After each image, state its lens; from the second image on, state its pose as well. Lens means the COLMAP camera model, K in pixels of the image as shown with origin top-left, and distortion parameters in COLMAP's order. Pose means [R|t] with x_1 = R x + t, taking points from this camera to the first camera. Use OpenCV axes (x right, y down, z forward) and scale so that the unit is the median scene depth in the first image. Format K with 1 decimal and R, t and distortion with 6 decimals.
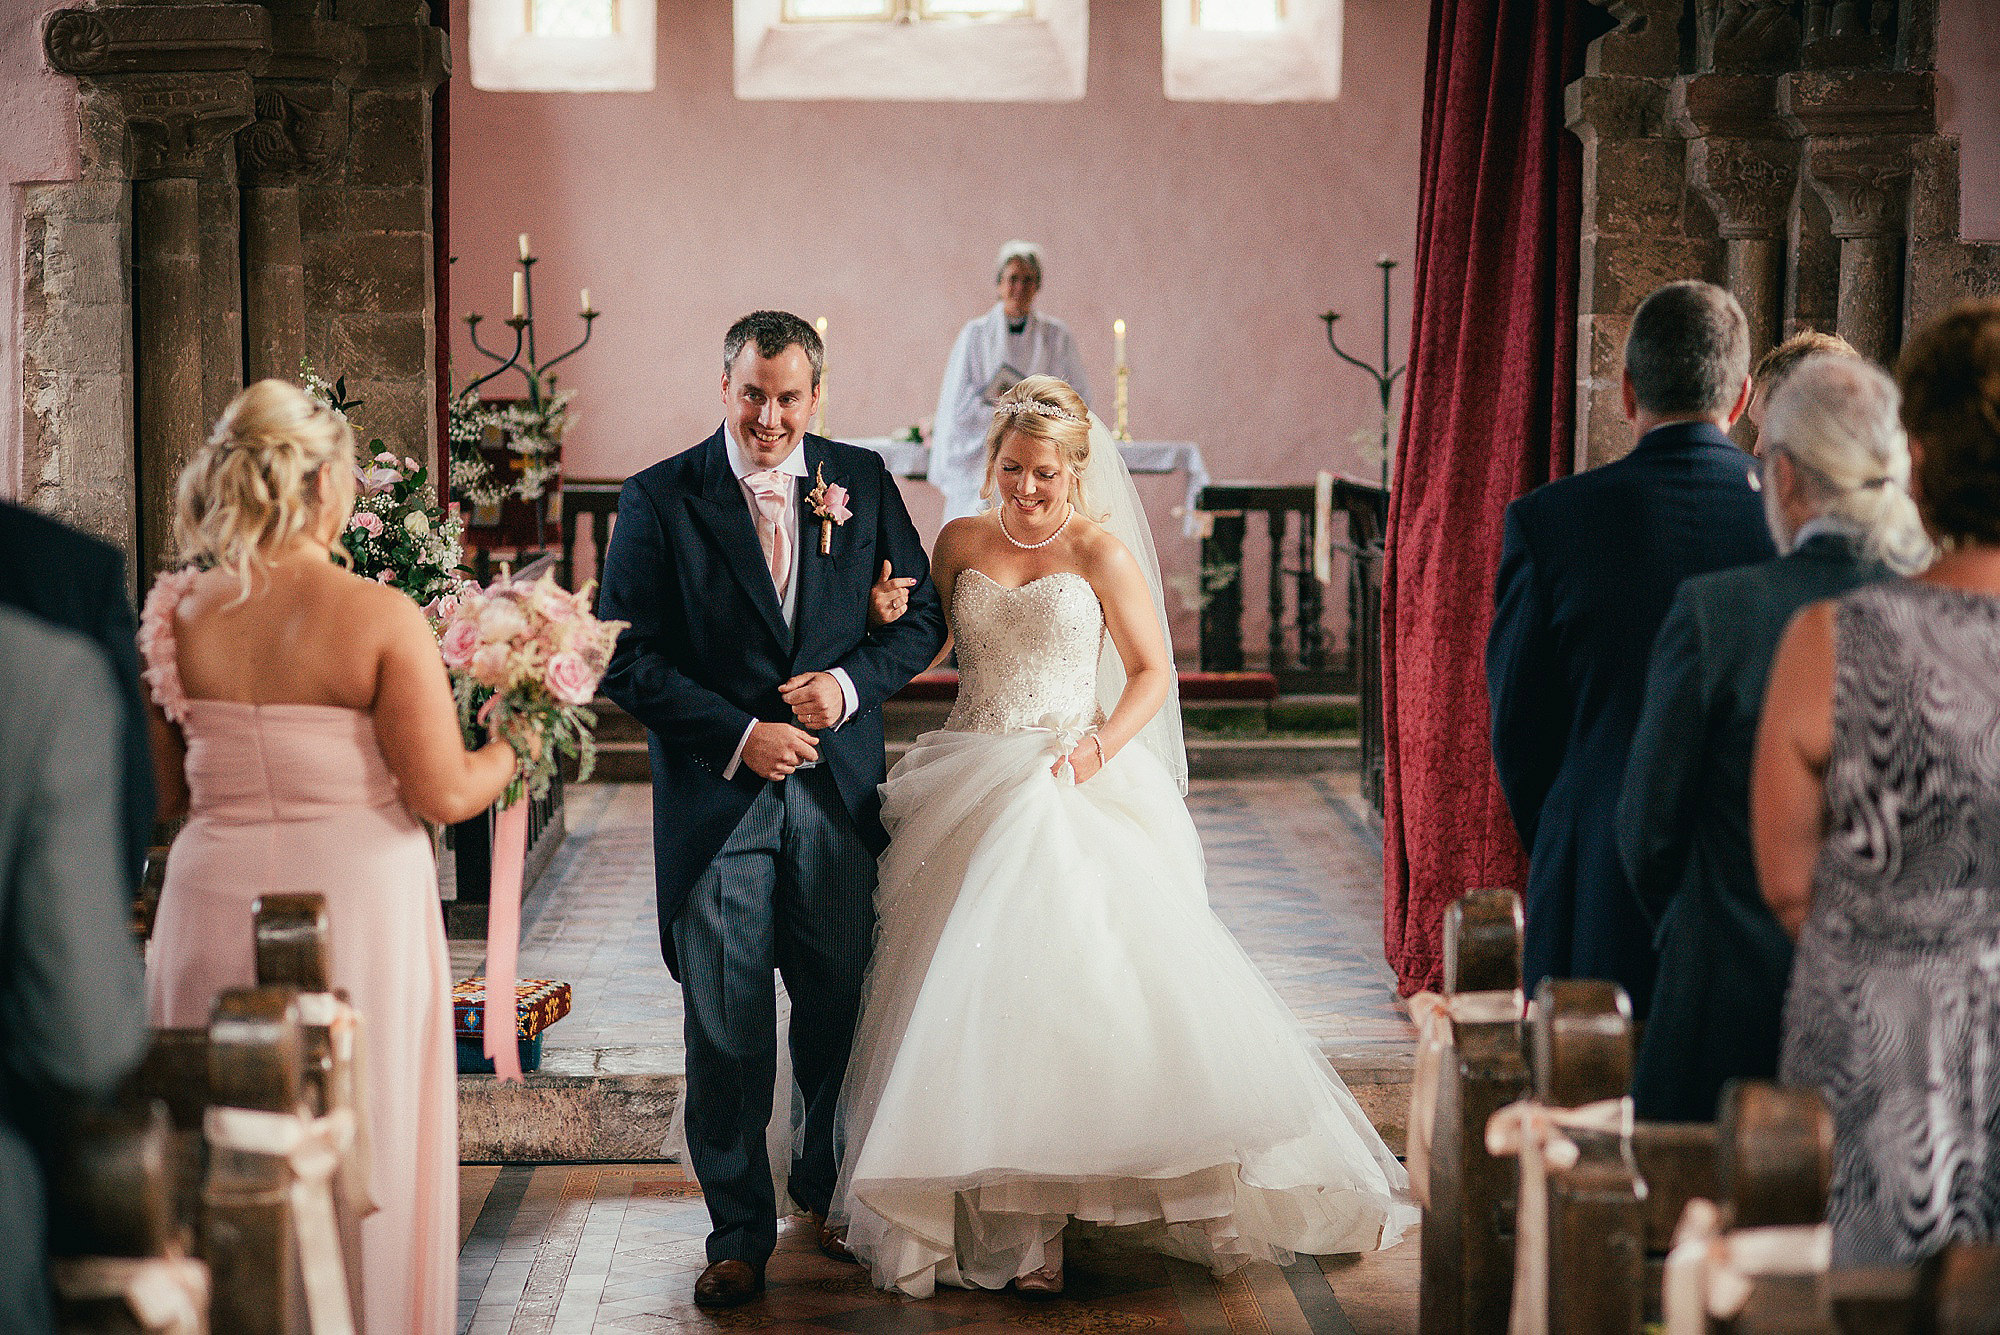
lens RADIAL K [[5092.8, 0, 1000.0], [0, 5092.8, 667.5], [0, 0, 1]] dist [0.068964, 0.296834]
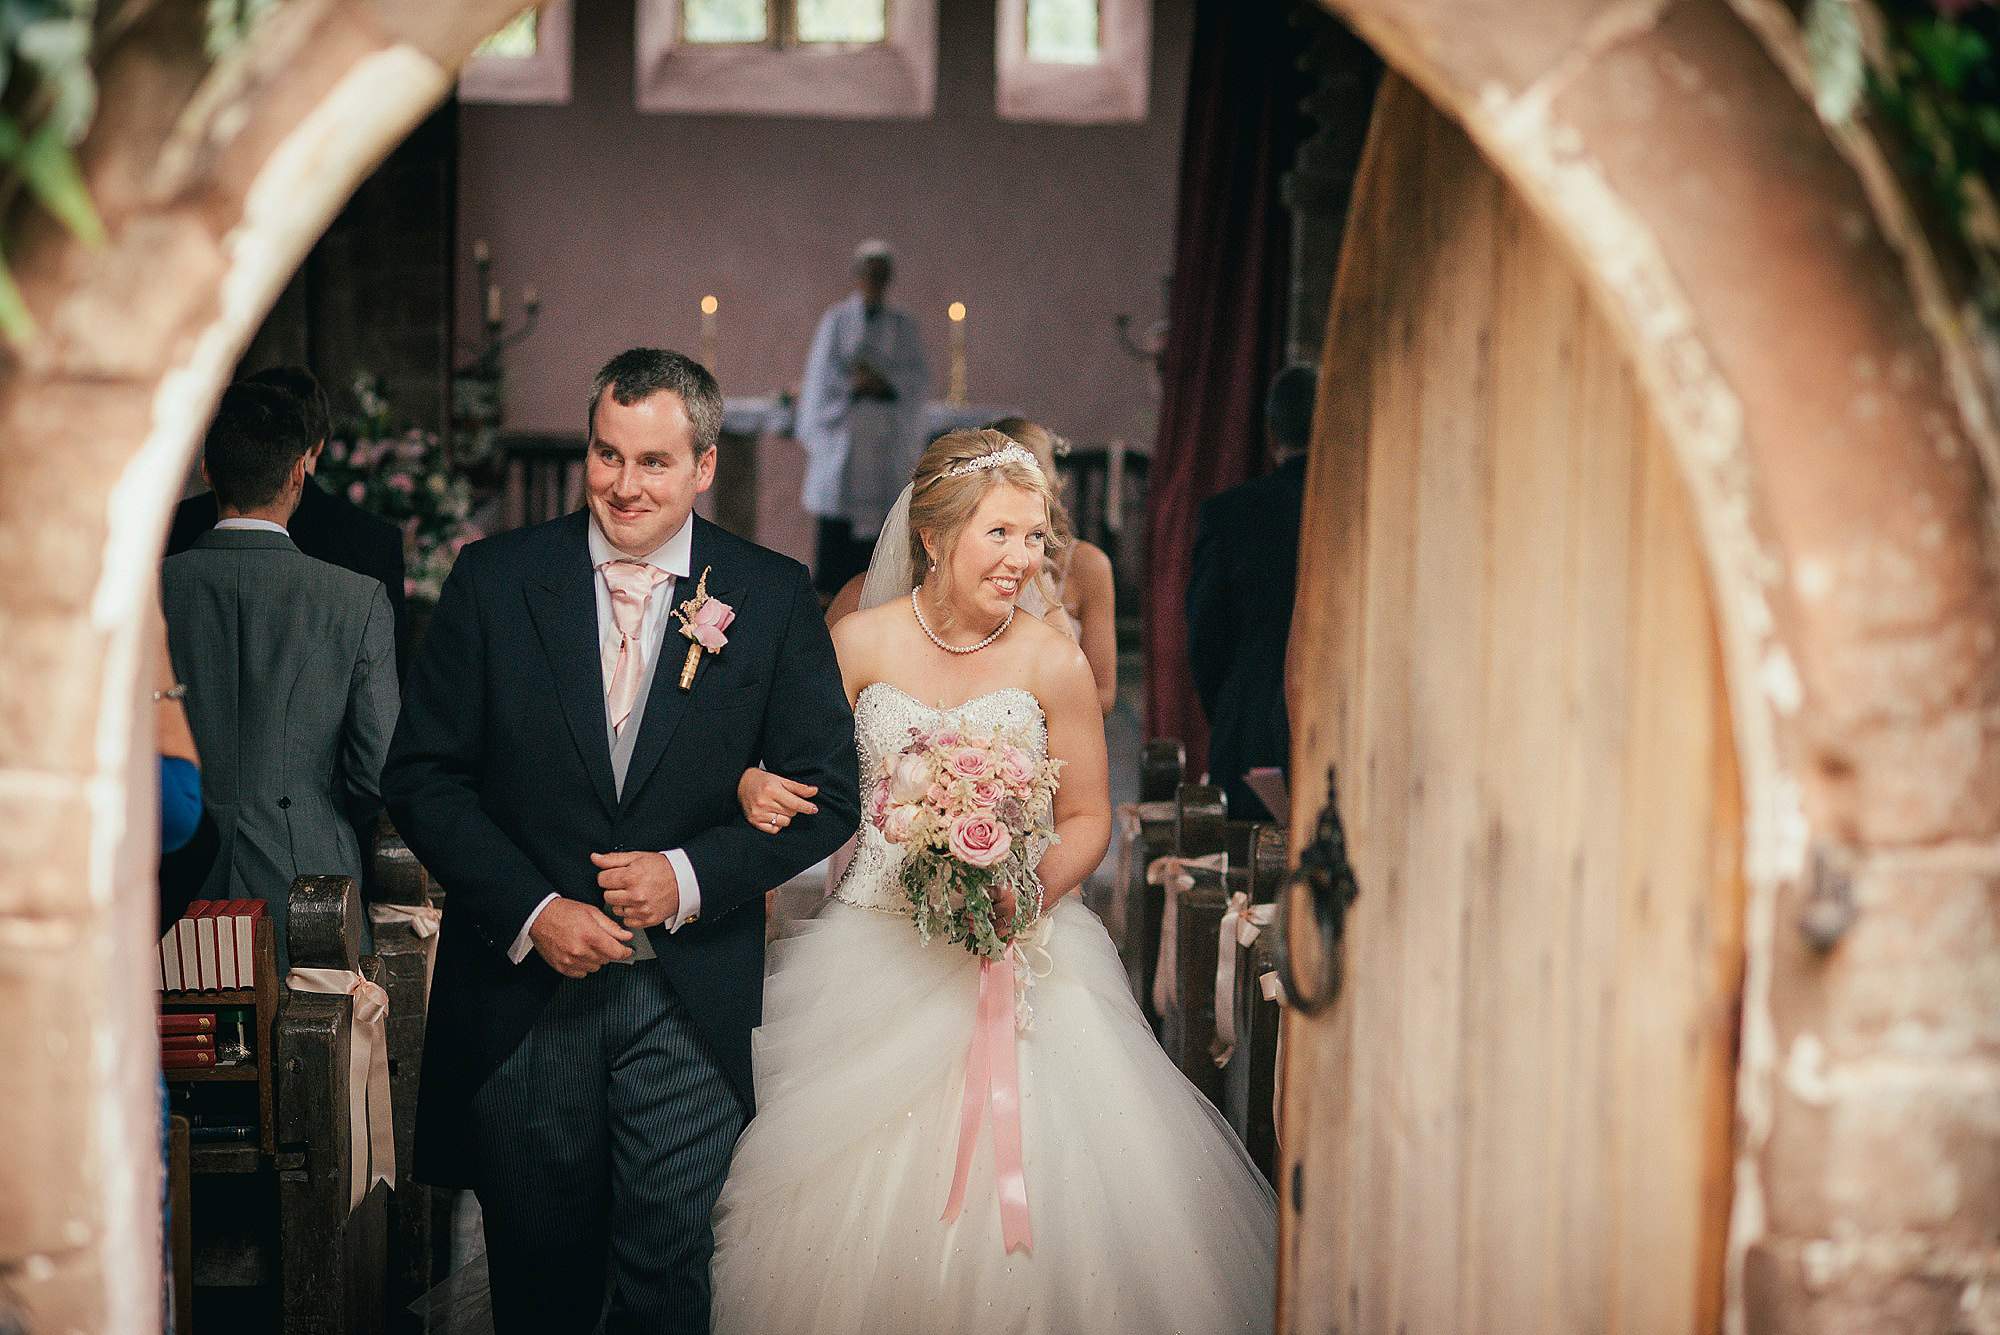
lens RADIAL K [[5092.8, 0, 1000.0], [0, 5092.8, 667.5], [0, 0, 1]] dist [0.068964, 0.296834]
pose [[0.999357, 0.016564, 0.031803, -0.005526], [-0.017054, 0.999739, 0.015171, -0.002164], [-0.031544, -0.015703, 0.999379, -0.368252]]
